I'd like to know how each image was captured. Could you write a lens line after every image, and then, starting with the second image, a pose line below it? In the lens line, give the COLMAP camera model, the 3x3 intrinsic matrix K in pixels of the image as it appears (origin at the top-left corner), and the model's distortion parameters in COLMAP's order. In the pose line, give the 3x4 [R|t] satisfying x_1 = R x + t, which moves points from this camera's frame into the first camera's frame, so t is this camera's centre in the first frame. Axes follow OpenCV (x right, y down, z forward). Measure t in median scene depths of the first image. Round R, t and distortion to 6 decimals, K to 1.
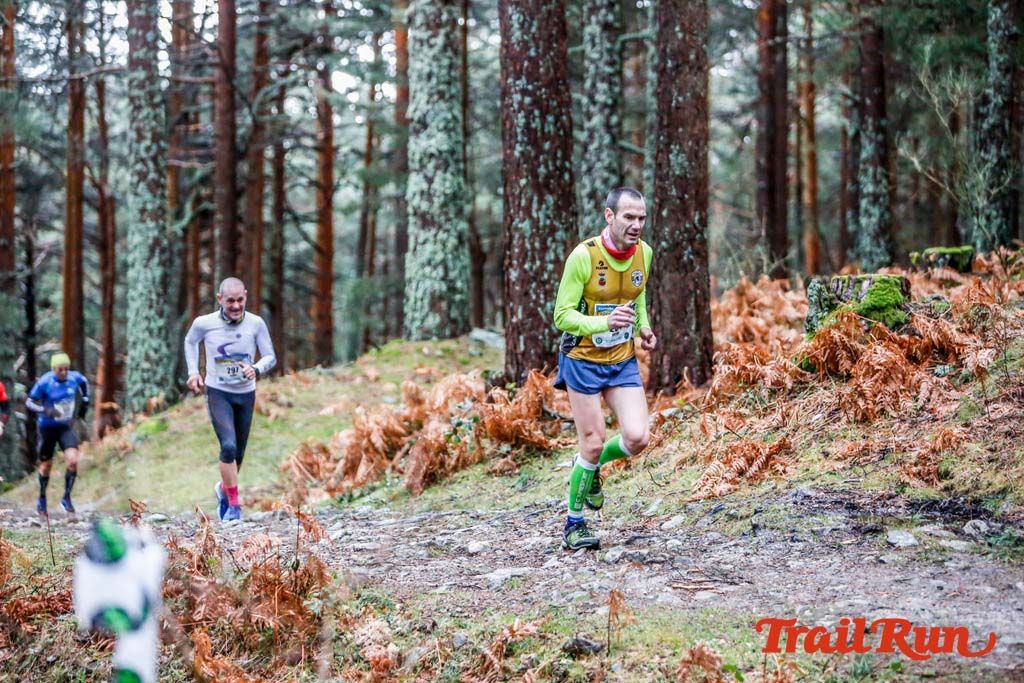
lens RADIAL K [[3744.9, 0, 511.0], [0, 3744.9, 336.6], [0, 0, 1]] dist [0.267556, 0.000000]
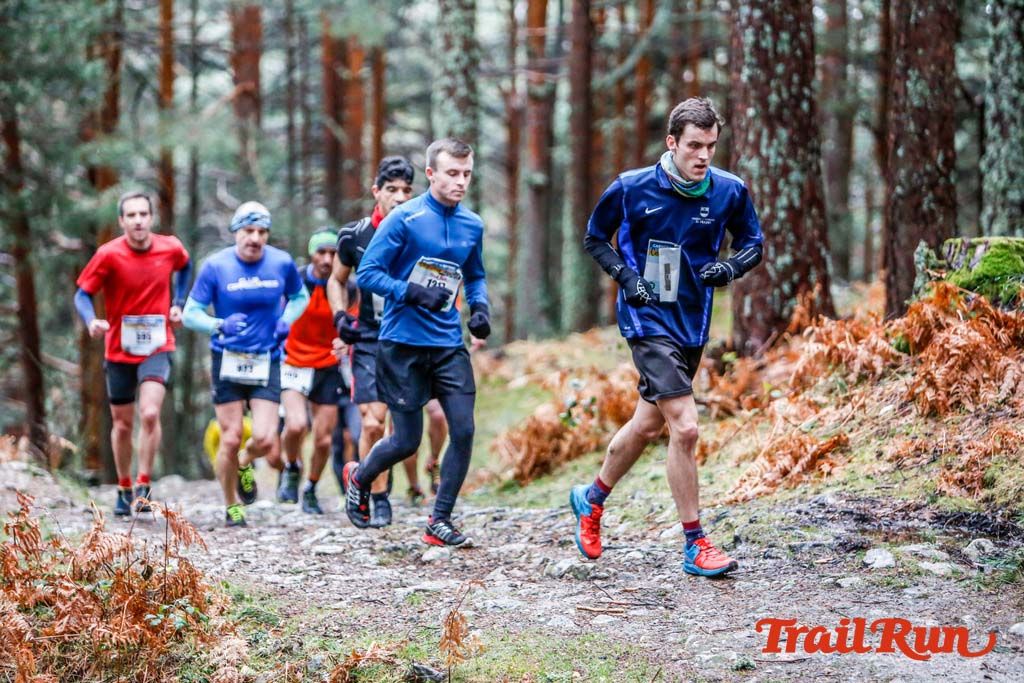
lens RADIAL K [[4661.9, 0, 494.9], [0, 4661.9, 288.3], [0, 0, 1]] dist [0.716651, 0.000000]
pose [[0.985422, 0.015569, -0.169413, 0.146020], [-0.014725, 0.999872, 0.006239, -0.009150], [0.169489, -0.003653, 0.985525, -0.041052]]
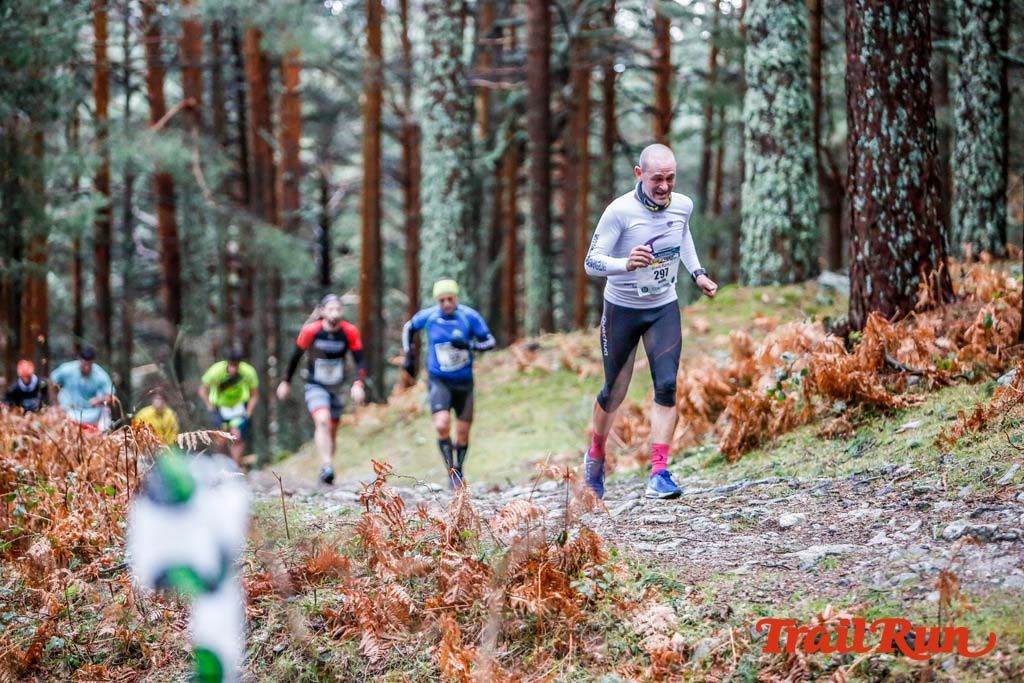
lens RADIAL K [[4264.3, 0, 502.7], [0, 4264.3, 341.2], [0, 0, 1]] dist [0.523303, 0.000000]
pose [[0.995680, 0.000525, -0.092849, 0.012270], [0.000442, 0.999946, 0.010395, 0.005268], [0.092849, -0.010391, 0.995626, 0.040217]]
